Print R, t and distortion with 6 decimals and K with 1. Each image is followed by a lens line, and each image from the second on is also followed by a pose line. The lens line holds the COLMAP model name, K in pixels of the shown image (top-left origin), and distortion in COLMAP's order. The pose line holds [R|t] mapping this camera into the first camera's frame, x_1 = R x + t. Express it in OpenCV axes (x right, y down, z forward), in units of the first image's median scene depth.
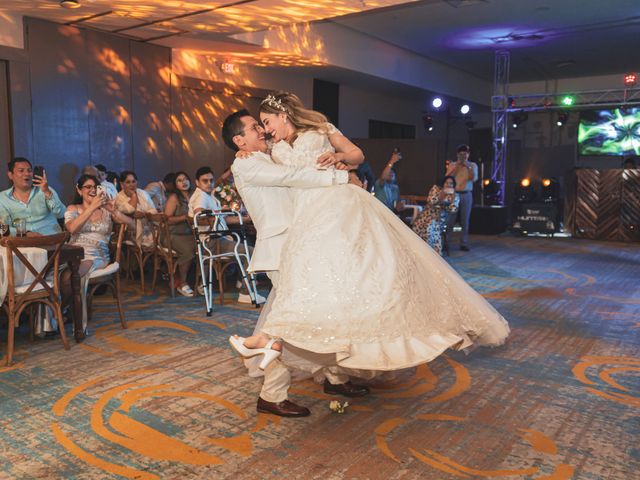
lens RADIAL K [[575.3, 0, 320.0], [0, 575.3, 240.0], [0, 0, 1]] dist [-0.010421, -0.000829]
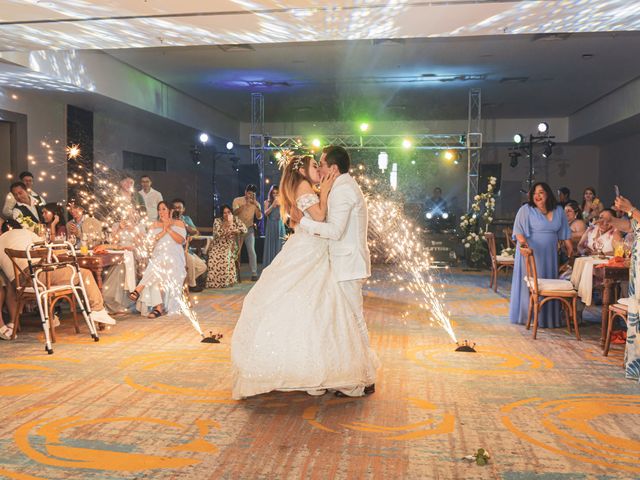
lens RADIAL K [[590.1, 0, 320.0], [0, 590.1, 240.0], [0, 0, 1]] dist [-0.005470, 0.005027]
pose [[0.888378, -0.021788, 0.458596, -0.342054], [0.048910, 0.997680, -0.047346, 0.019582], [-0.456500, 0.064491, 0.887383, -0.101543]]
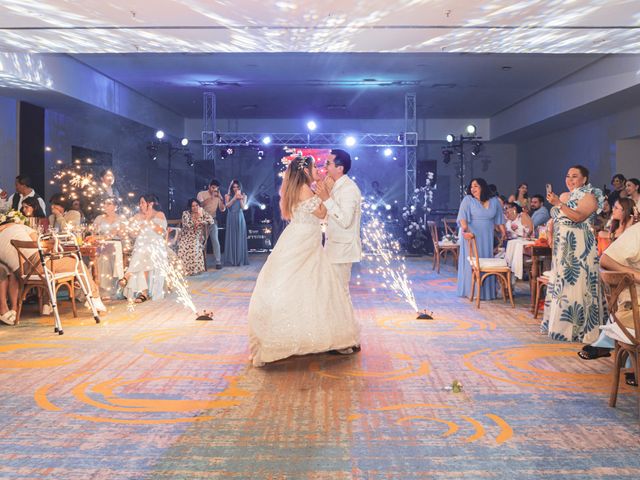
lens RADIAL K [[586.7, 0, 335.9], [0, 586.7, 205.0], [0, 0, 1]] dist [0.000001, 0.009700]
pose [[0.811388, -0.006732, 0.584469, -0.581610], [0.070098, 0.993838, -0.085867, 0.037485], [-0.580289, 0.110642, 0.806860, -0.237032]]
